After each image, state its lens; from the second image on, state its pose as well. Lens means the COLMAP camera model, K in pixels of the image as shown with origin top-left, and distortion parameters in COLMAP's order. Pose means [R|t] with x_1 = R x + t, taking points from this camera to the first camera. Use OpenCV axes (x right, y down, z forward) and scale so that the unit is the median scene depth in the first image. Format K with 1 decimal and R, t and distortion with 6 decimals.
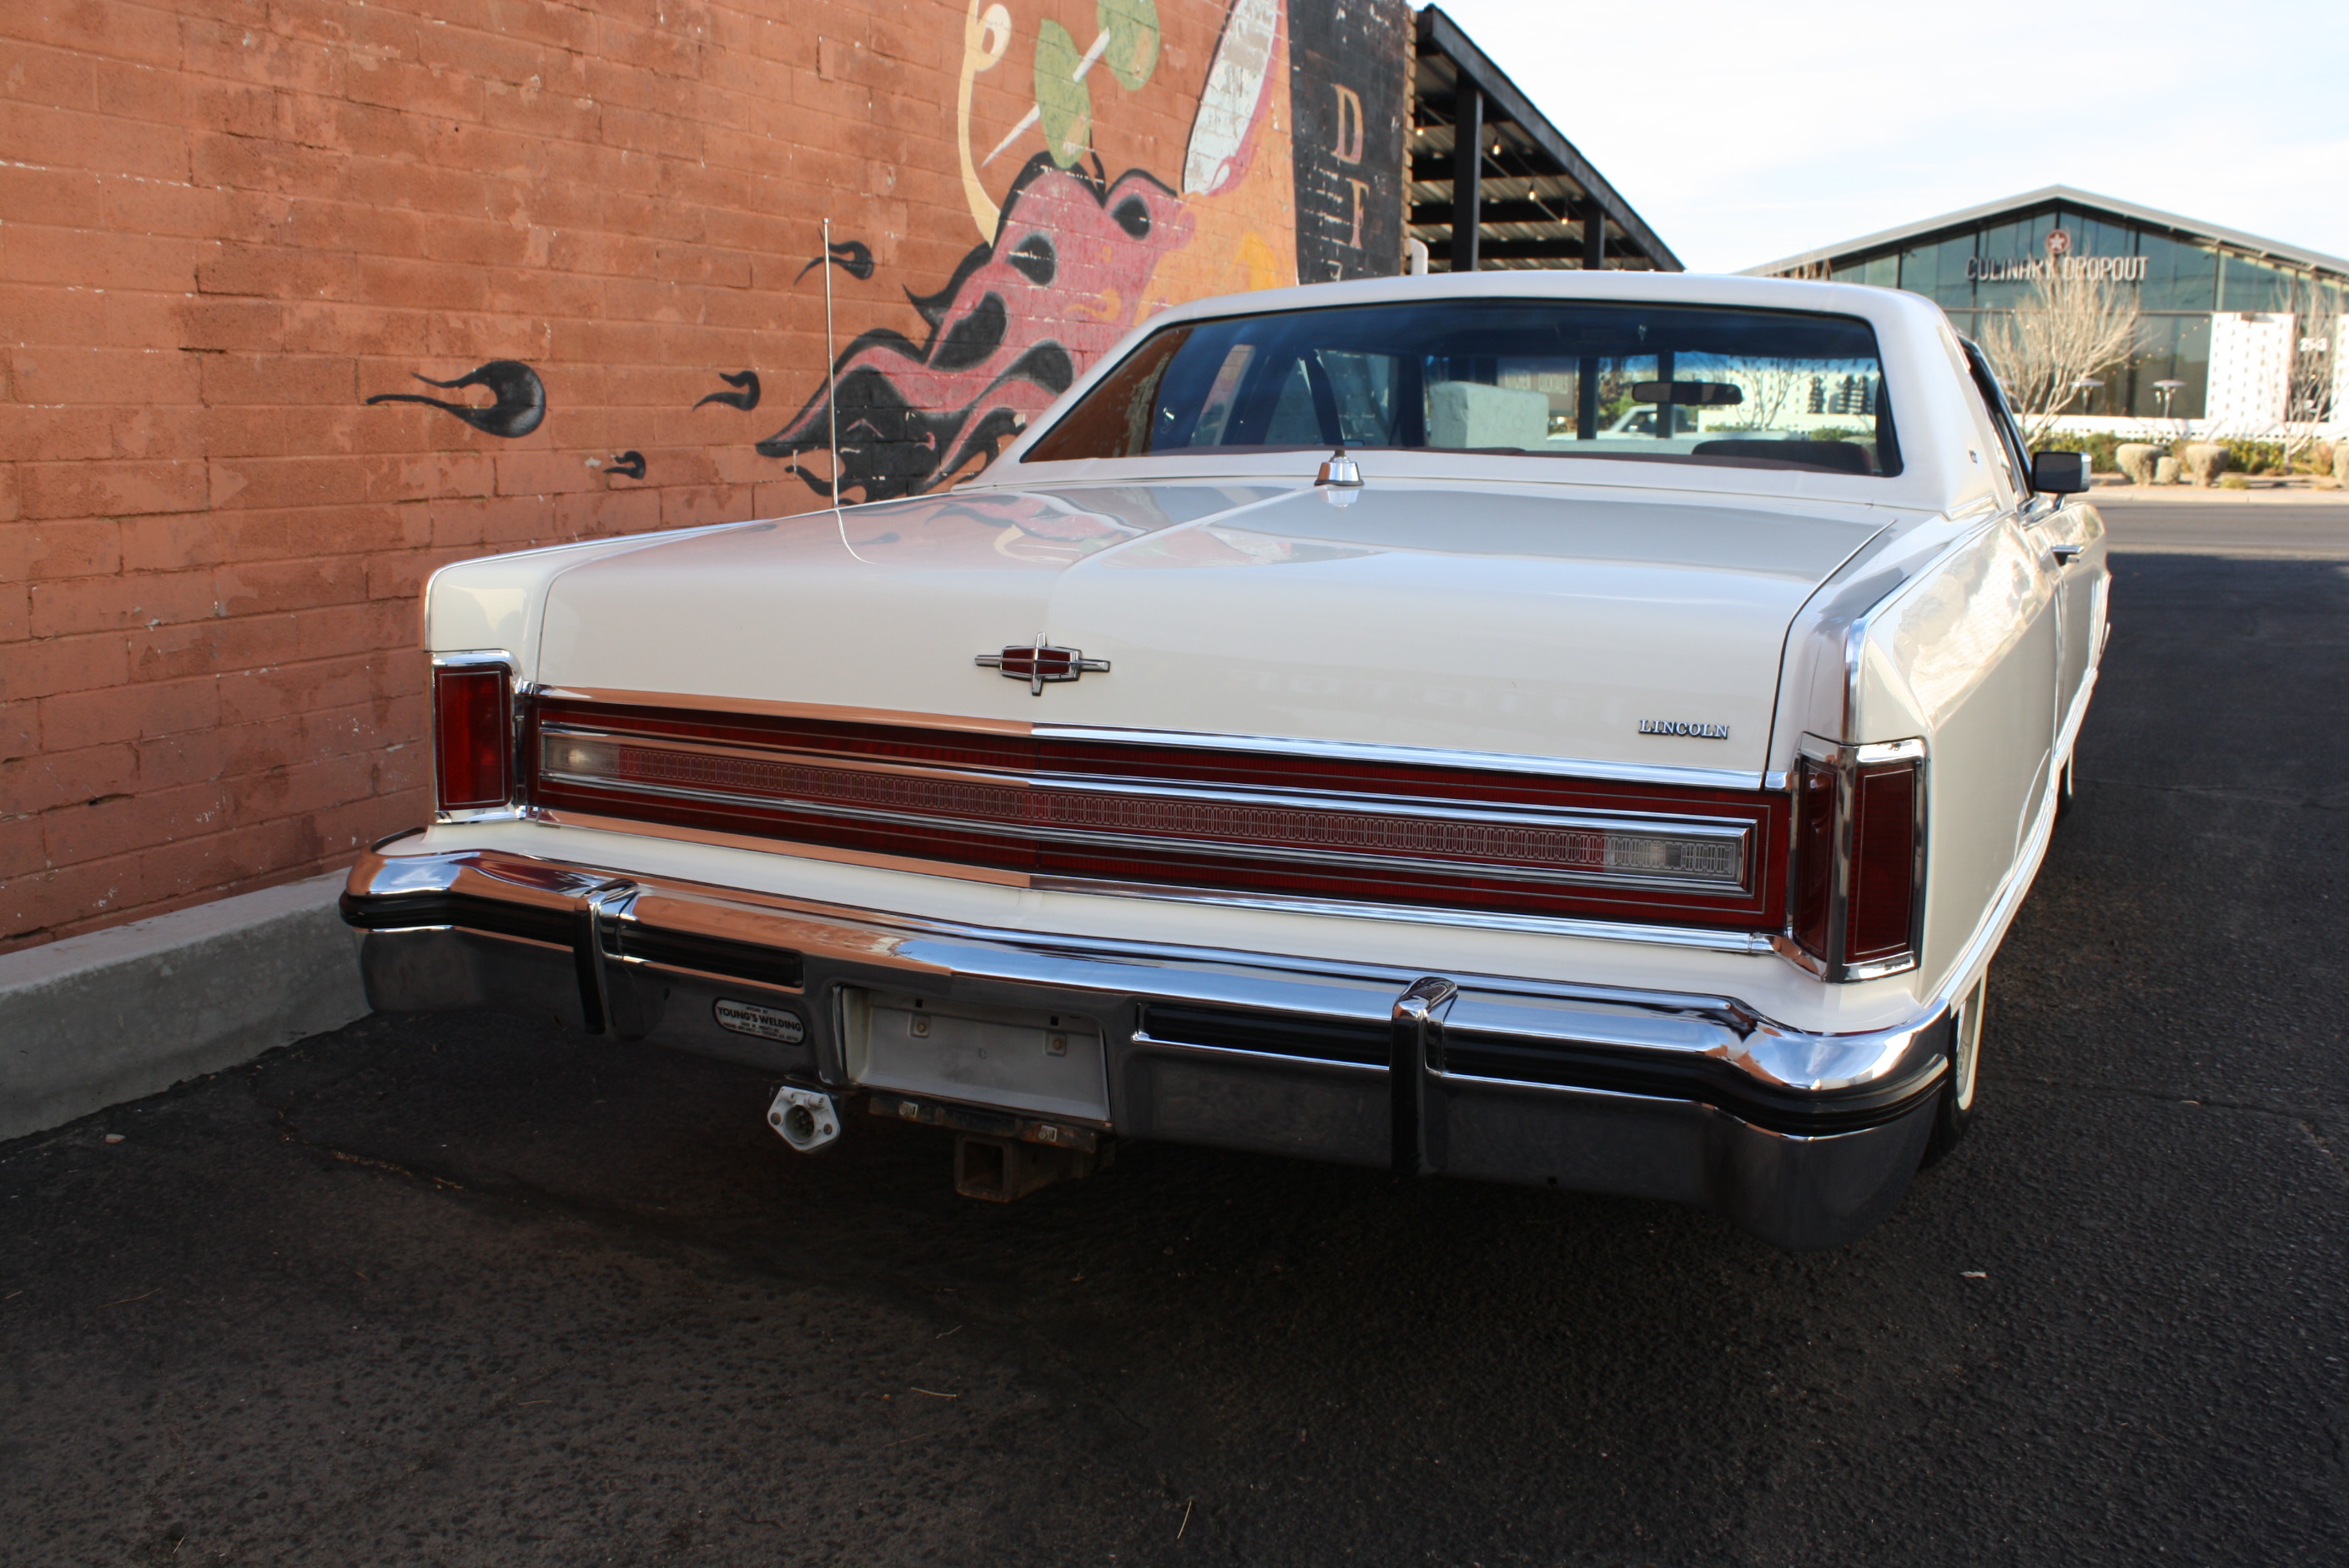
lens RADIAL K [[2102.2, 0, 1189.9], [0, 2102.2, 772.8], [0, 0, 1]] dist [-0.156890, 0.150871]
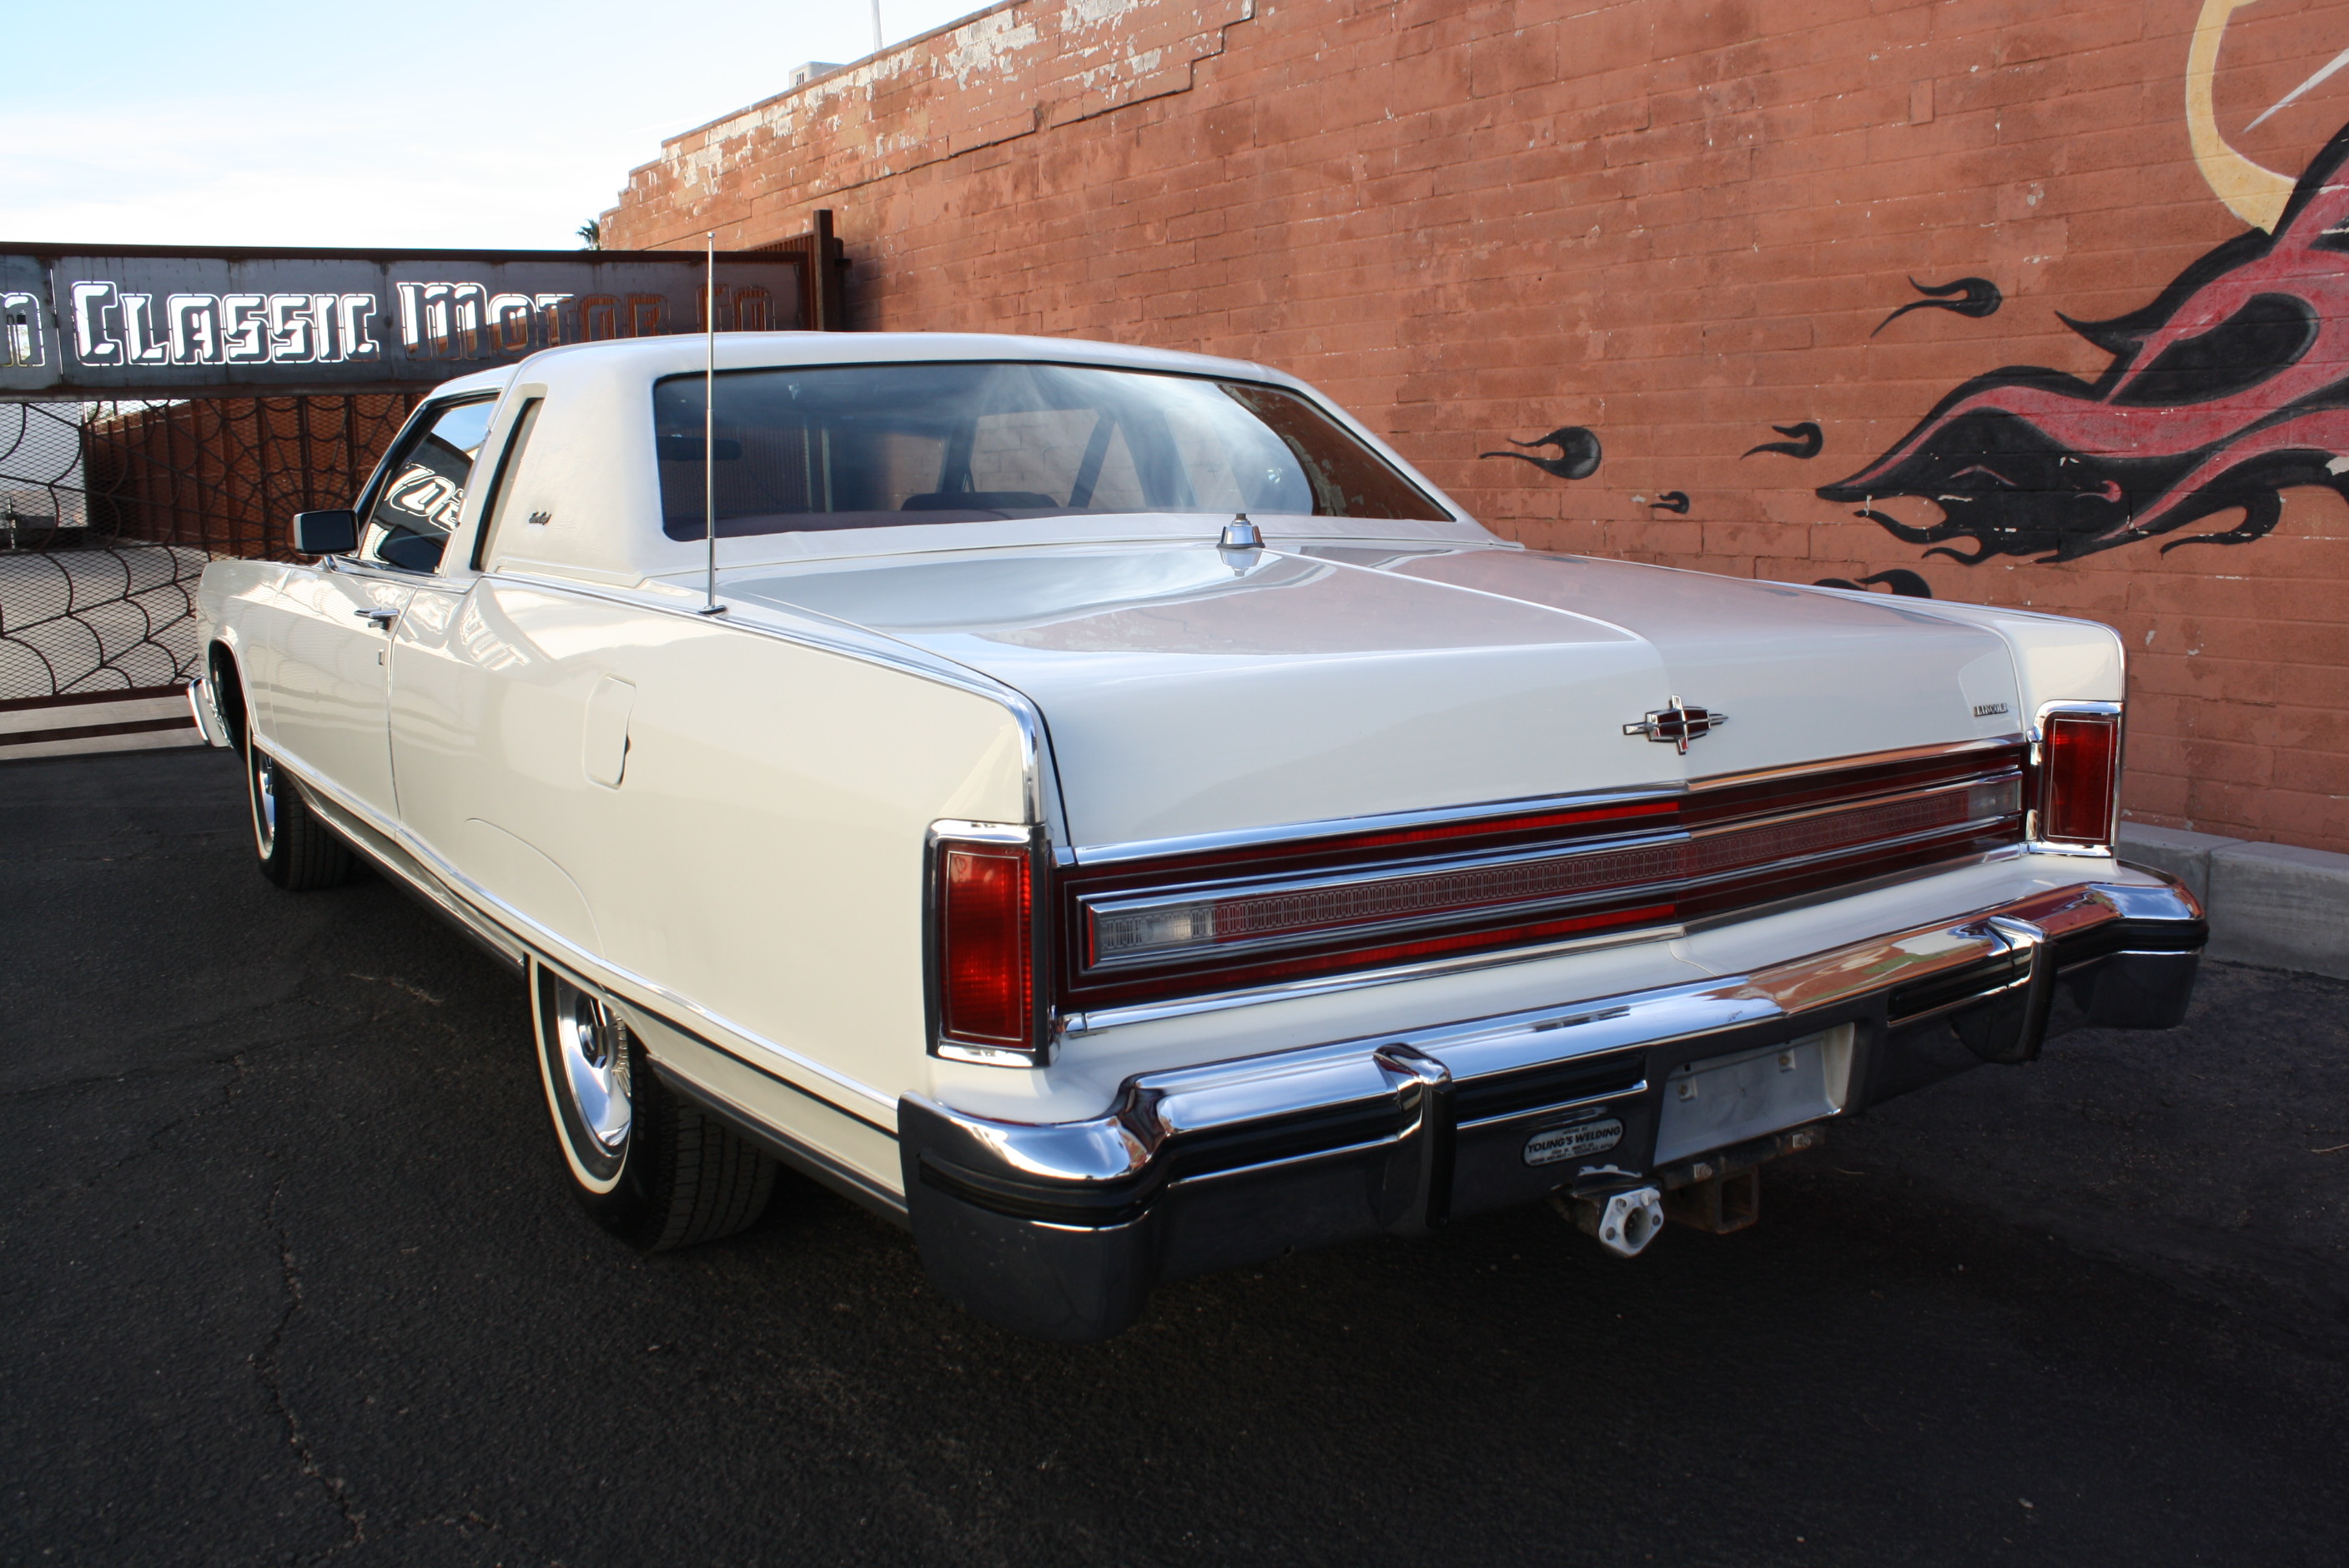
lens RADIAL K [[1990.1, 0, 1195.5], [0, 1990.1, 771.4], [0, 0, 1]] dist [-0.166747, 0.150809]
pose [[-0.525101, 0.130818, -0.840925, 0.930467], [-0.126486, 0.965144, 0.229123, -0.228875], [0.841588, 0.226678, -0.490252, 1.385321]]
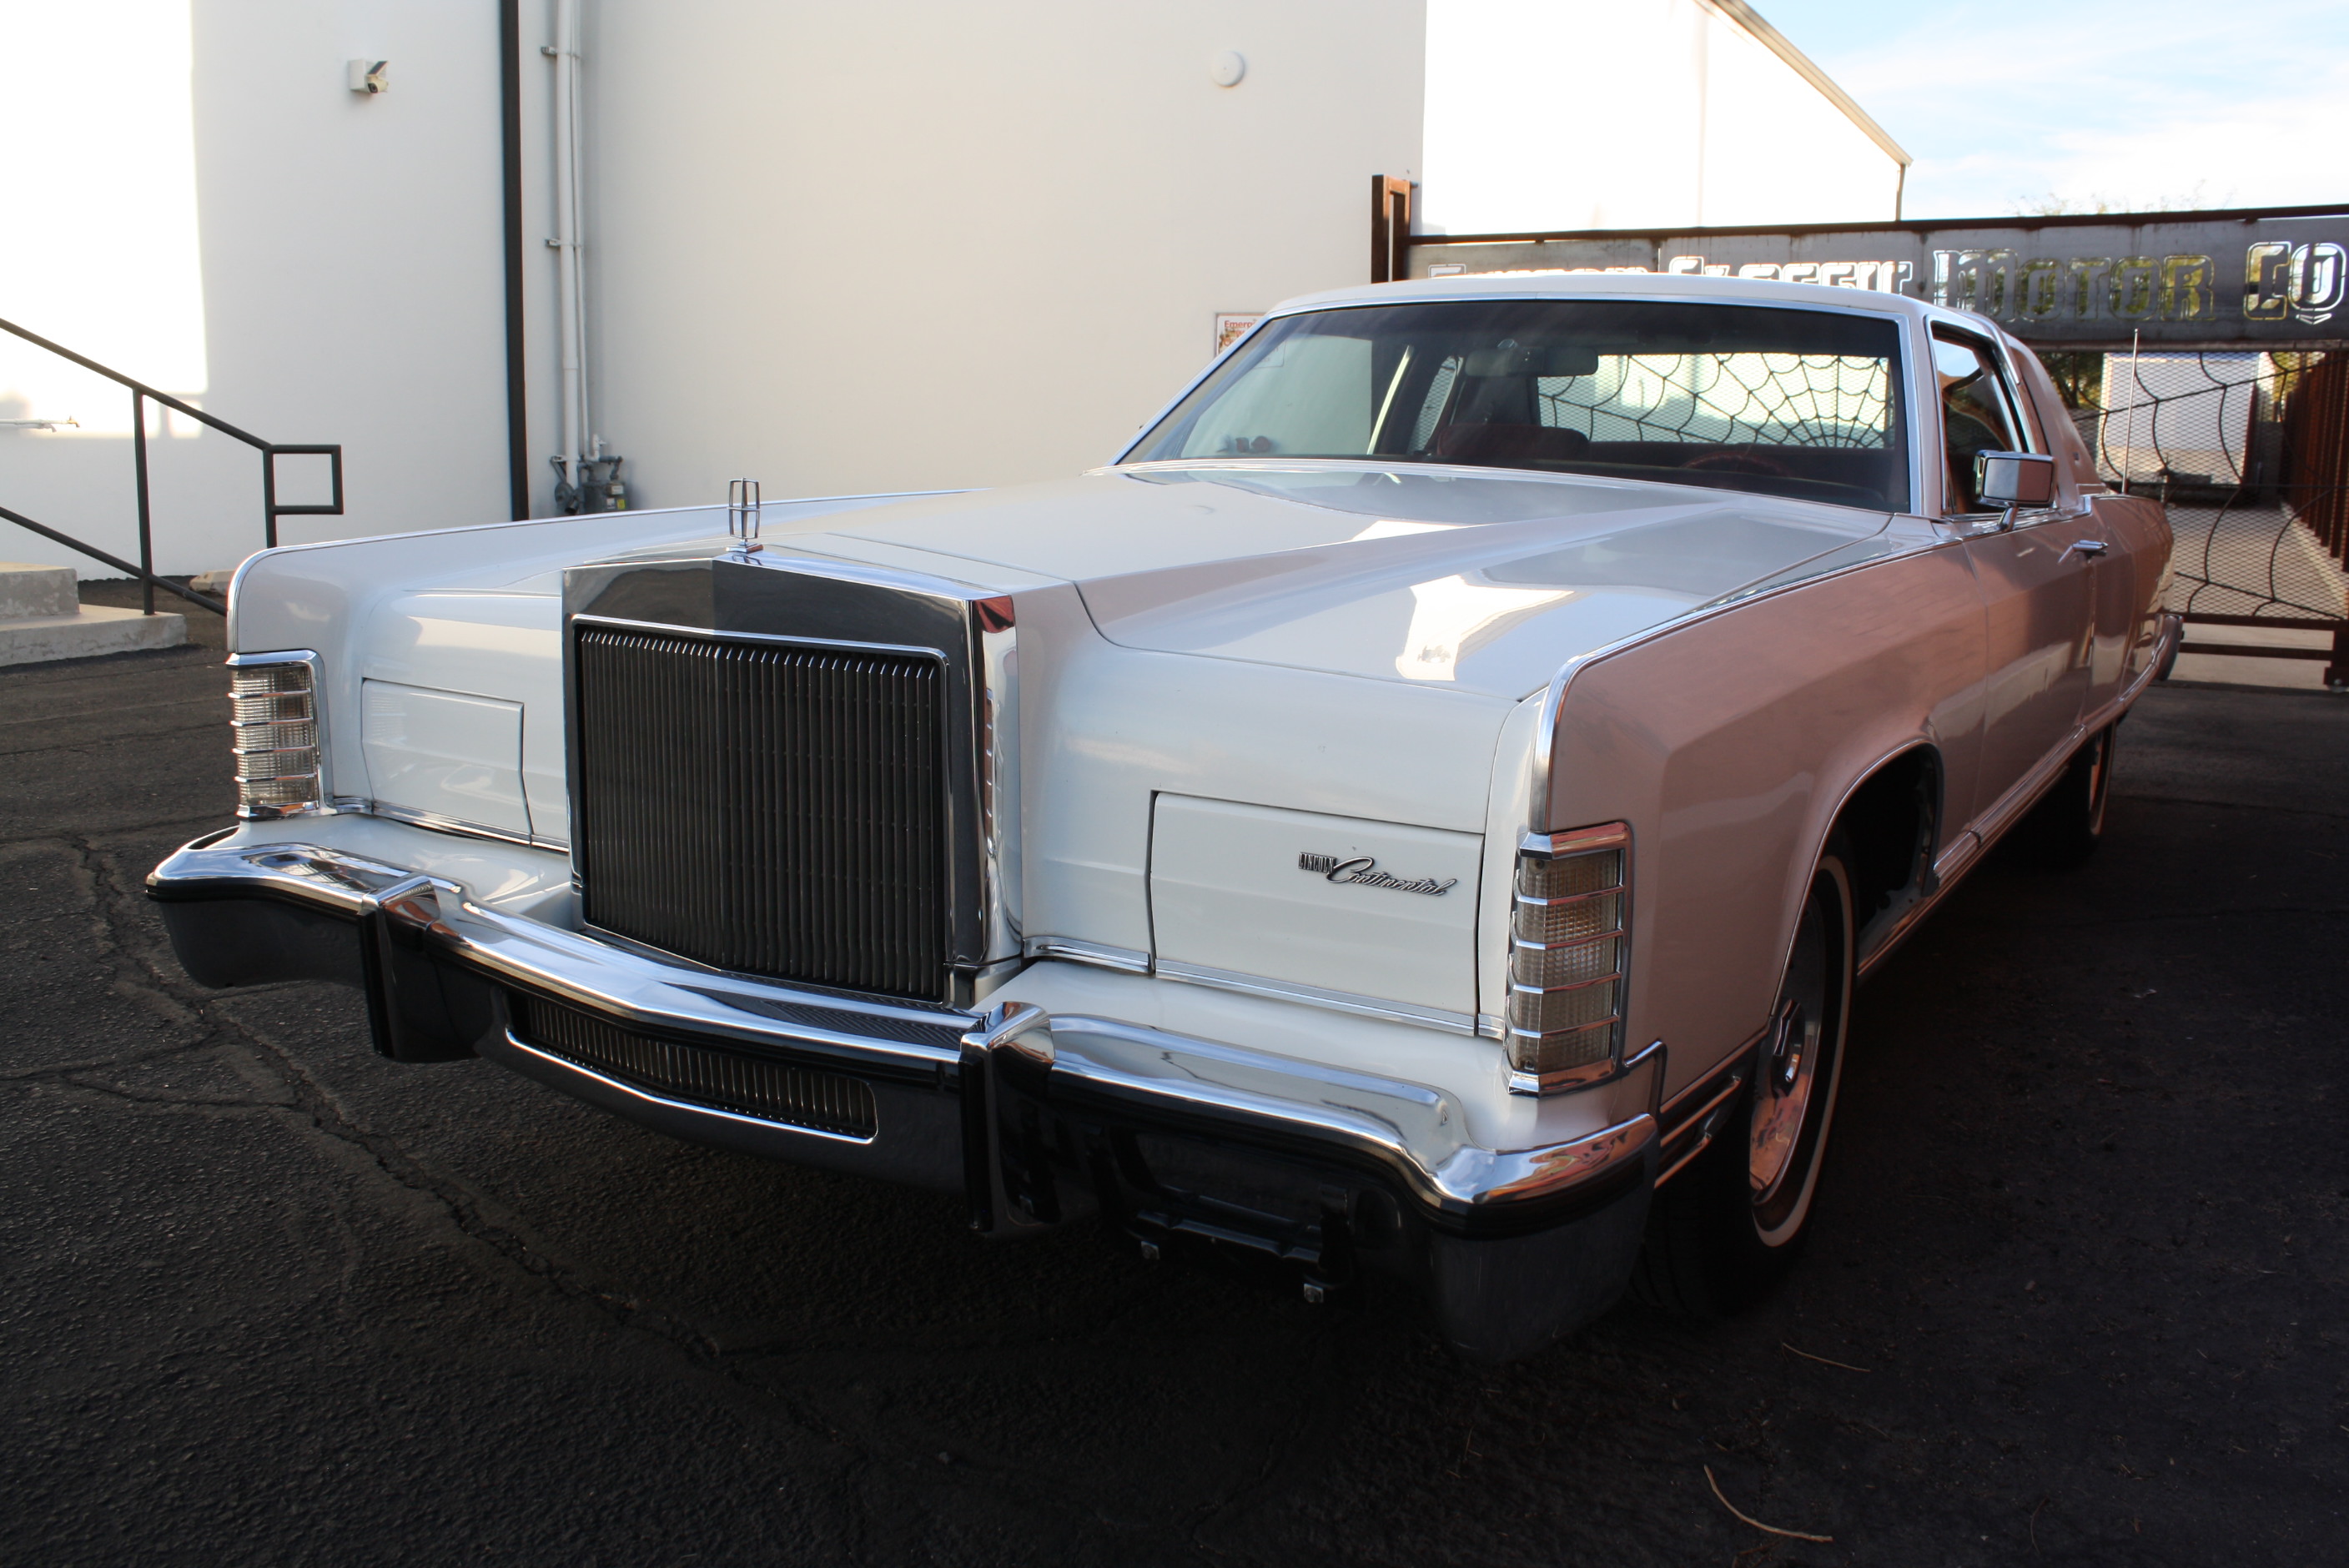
lens RADIAL K [[1990.1, 0, 1174.5], [0, 1990.1, 771.3], [0, 0, 1]] dist [-0.166747, 0.150809]
pose [[-0.992740, -0.037286, 0.114357, 0.294916], [0.004207, 0.939395, 0.342812, -0.337502], [-0.120209, 0.340804, -0.932417, 1.861833]]
